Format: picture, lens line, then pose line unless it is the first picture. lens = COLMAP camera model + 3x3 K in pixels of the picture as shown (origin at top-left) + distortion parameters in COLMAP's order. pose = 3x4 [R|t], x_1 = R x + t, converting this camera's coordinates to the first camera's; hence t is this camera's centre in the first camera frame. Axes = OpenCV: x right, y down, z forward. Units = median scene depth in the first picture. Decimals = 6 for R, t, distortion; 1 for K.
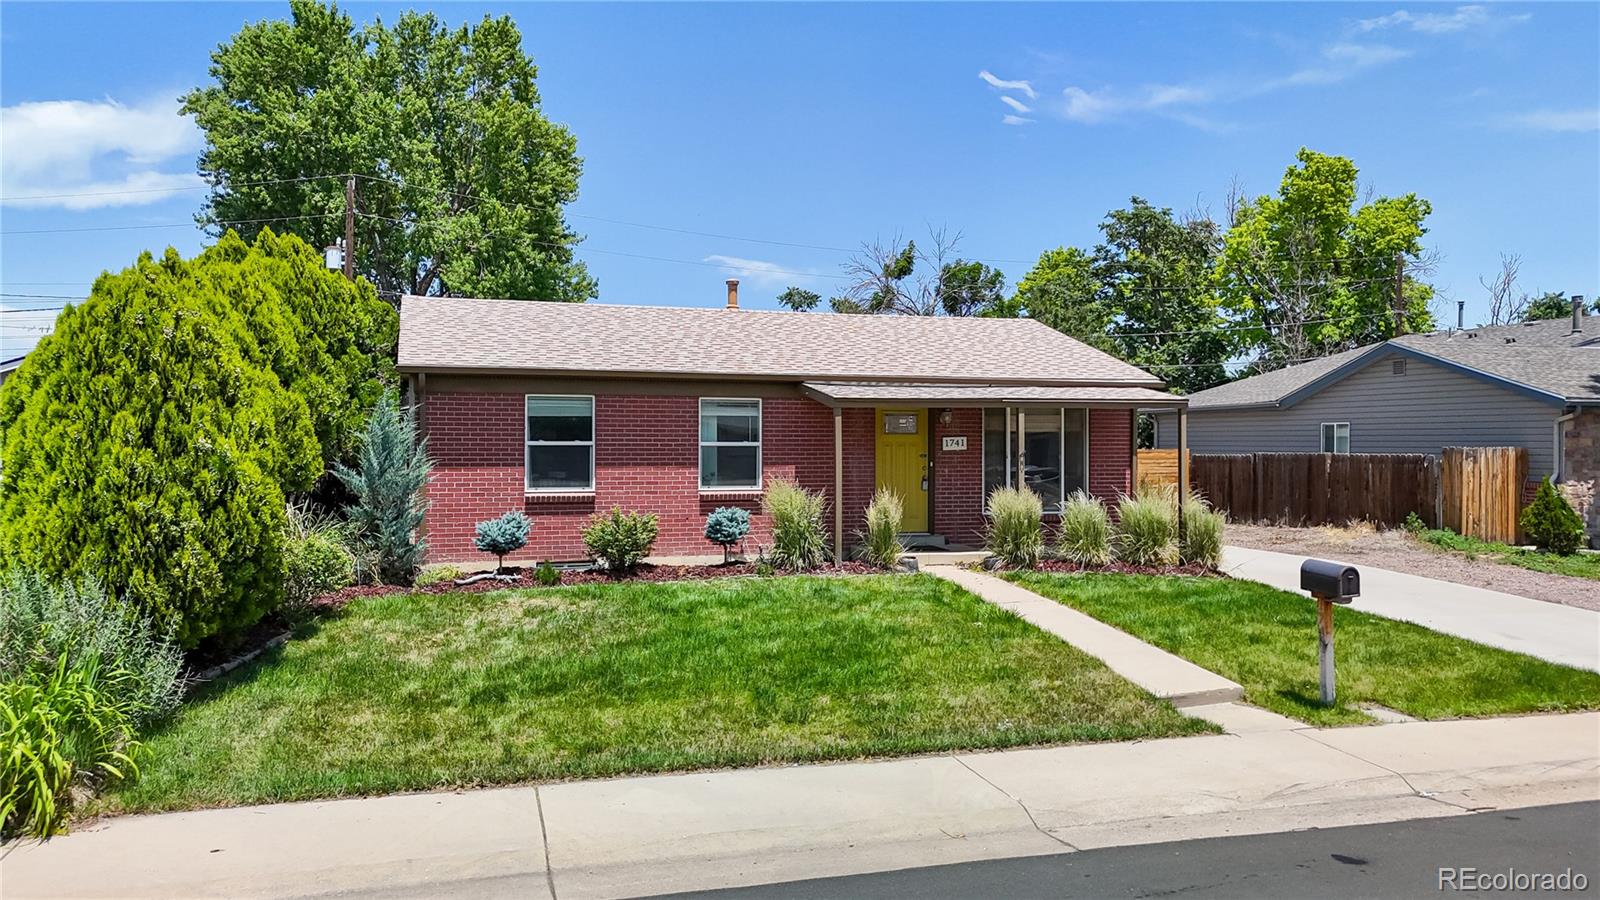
lens RADIAL K [[1177.9, 0, 794.8], [0, 1177.9, 456.0], [0, 0, 1]] dist [0.070603, -0.064439]
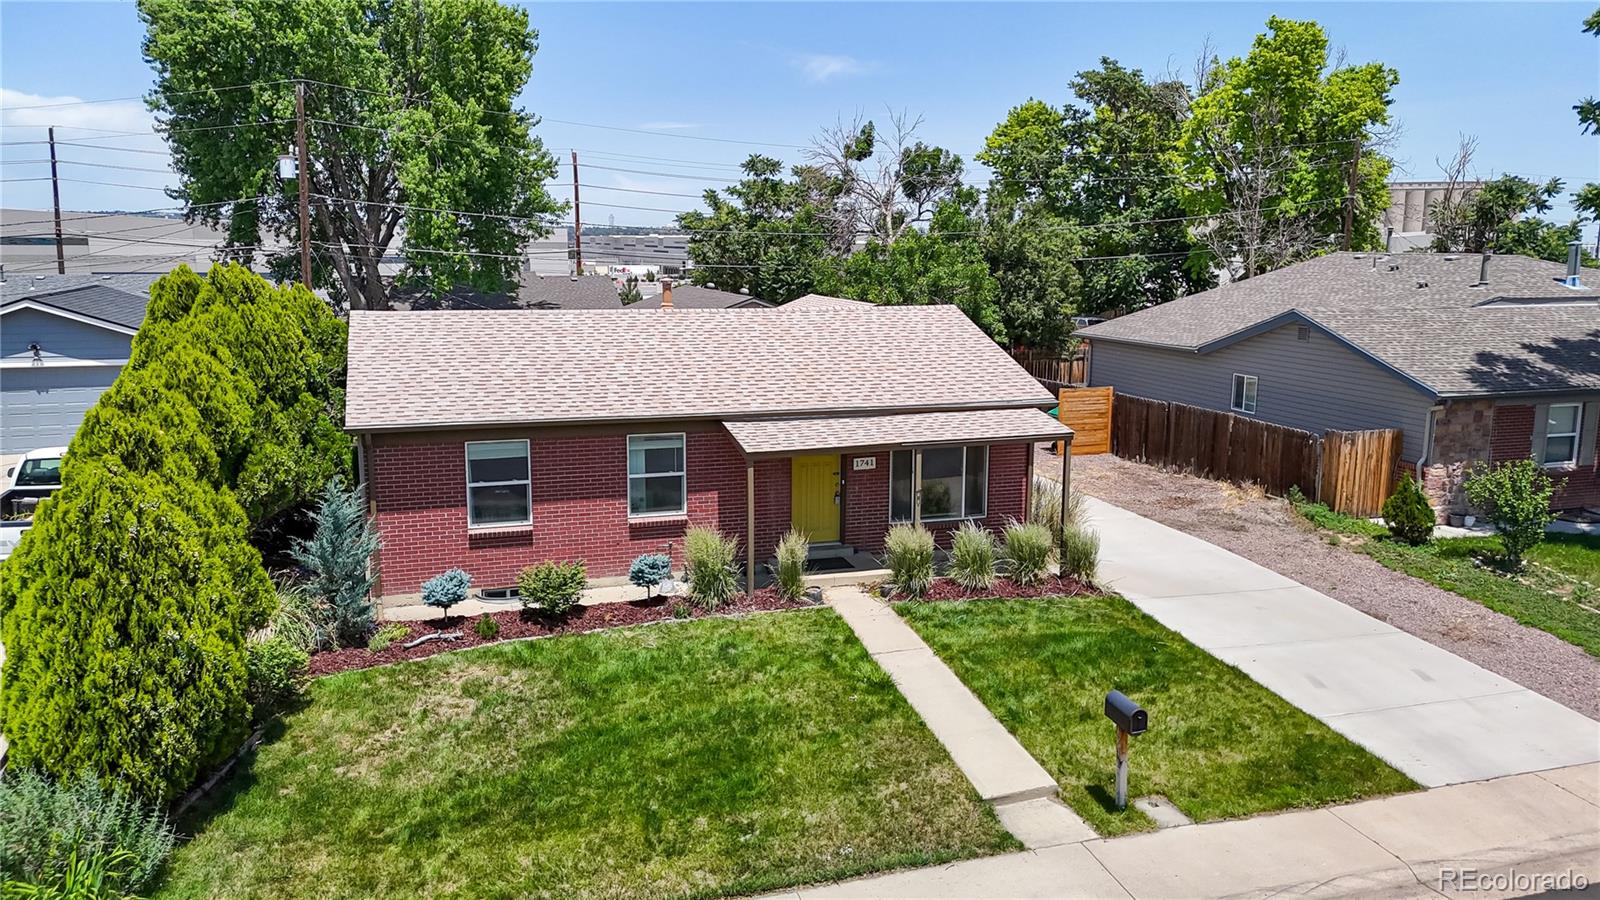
lens RADIAL K [[1177.9, 0, 794.8], [0, 1177.9, 456.0], [0, 0, 1]] dist [0.070603, -0.064439]
pose [[0.999909, 0.002063, 0.013359, 0.060140], [-0.004339, 0.984971, 0.172667, -0.220769], [-0.012802, -0.172709, 0.984890, -0.082532]]
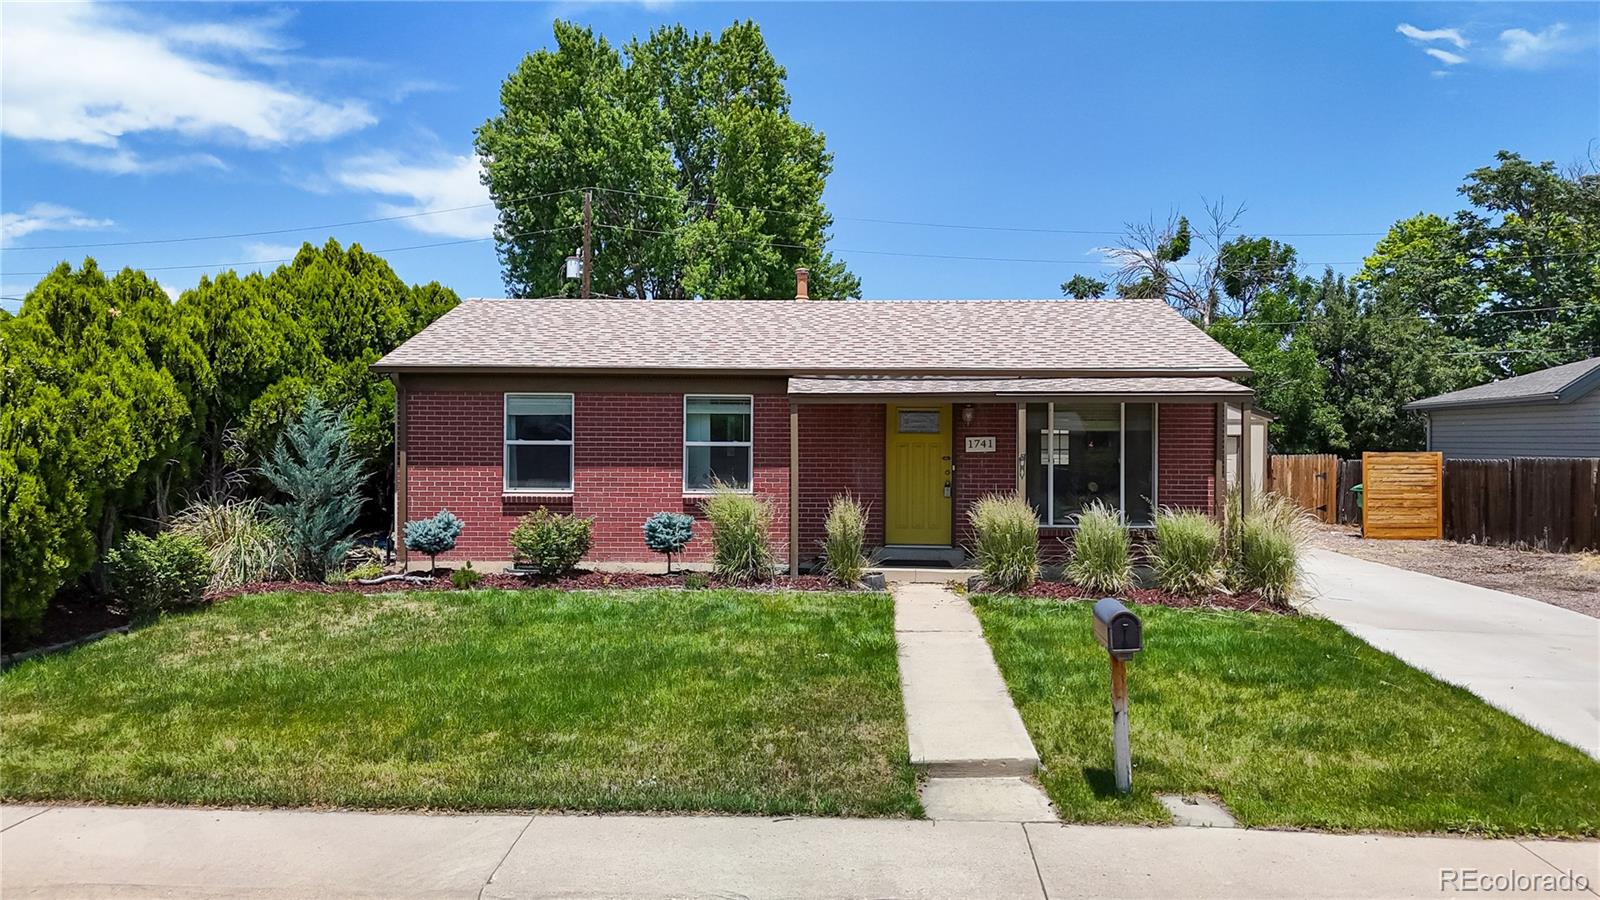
lens RADIAL K [[1177.9, 0, 794.8], [0, 1177.9, 456.0], [0, 0, 1]] dist [0.070603, -0.064439]
pose [[0.946970, 0.007242, -0.321239, 0.305902], [-0.006999, 0.999974, 0.001911, -0.002899], [0.321245, 0.000439, 0.946996, 0.137666]]
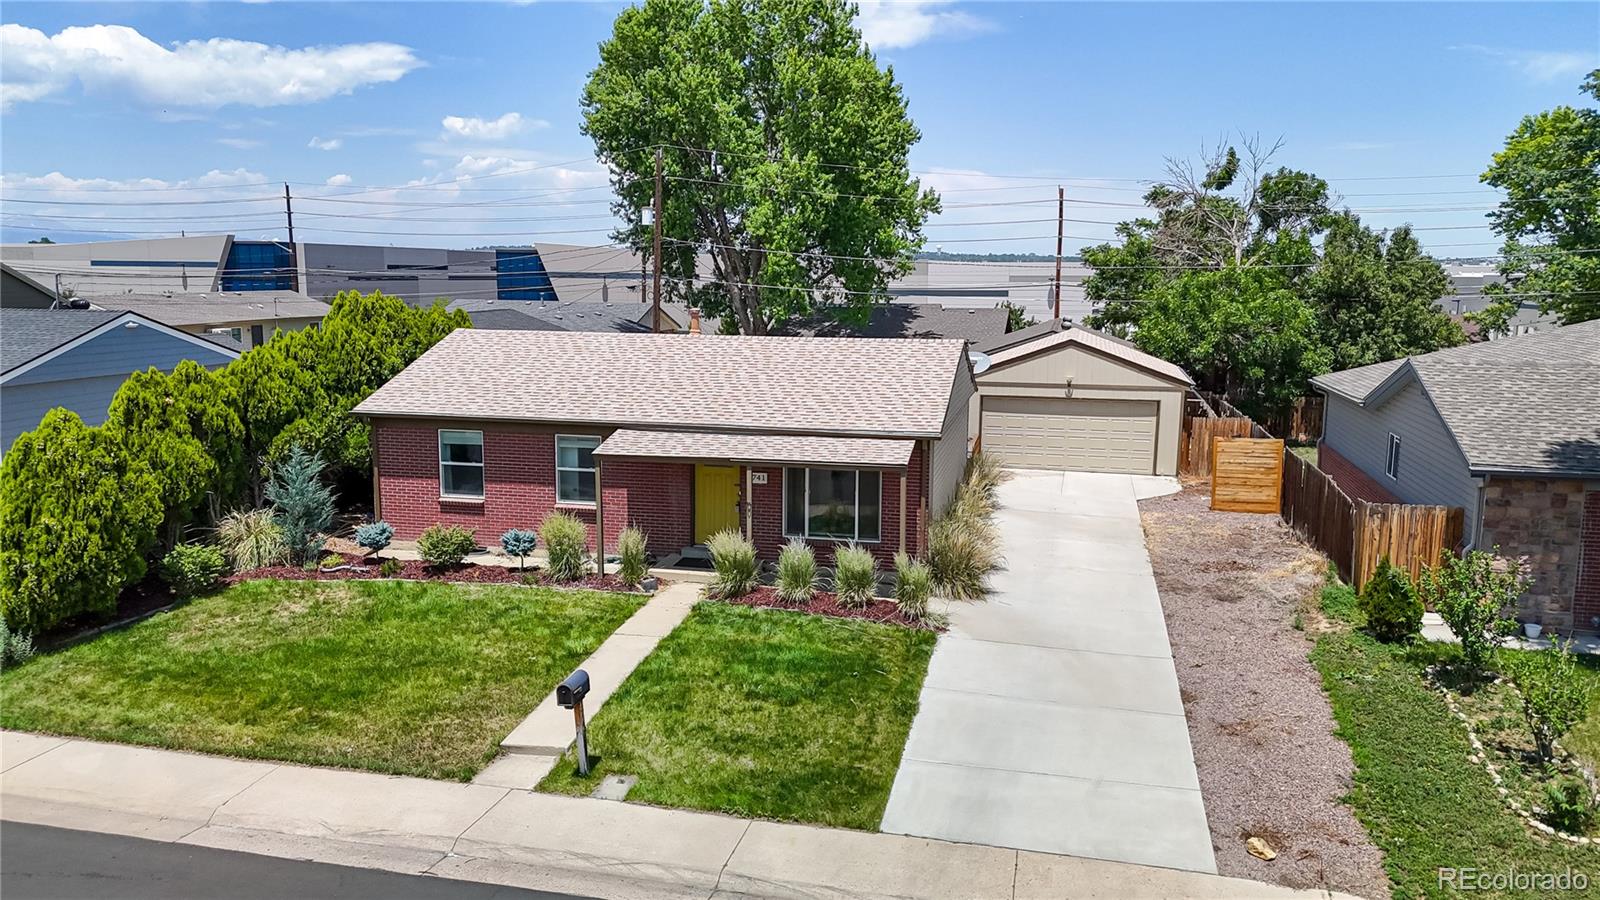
lens RADIAL K [[1177.9, 0, 794.8], [0, 1177.9, 456.0], [0, 0, 1]] dist [0.070603, -0.064439]
pose [[0.863051, 0.084008, -0.498082, 0.819353], [-0.009987, 0.988718, 0.149455, -0.227879], [0.505018, -0.124013, 0.854153, -0.004563]]
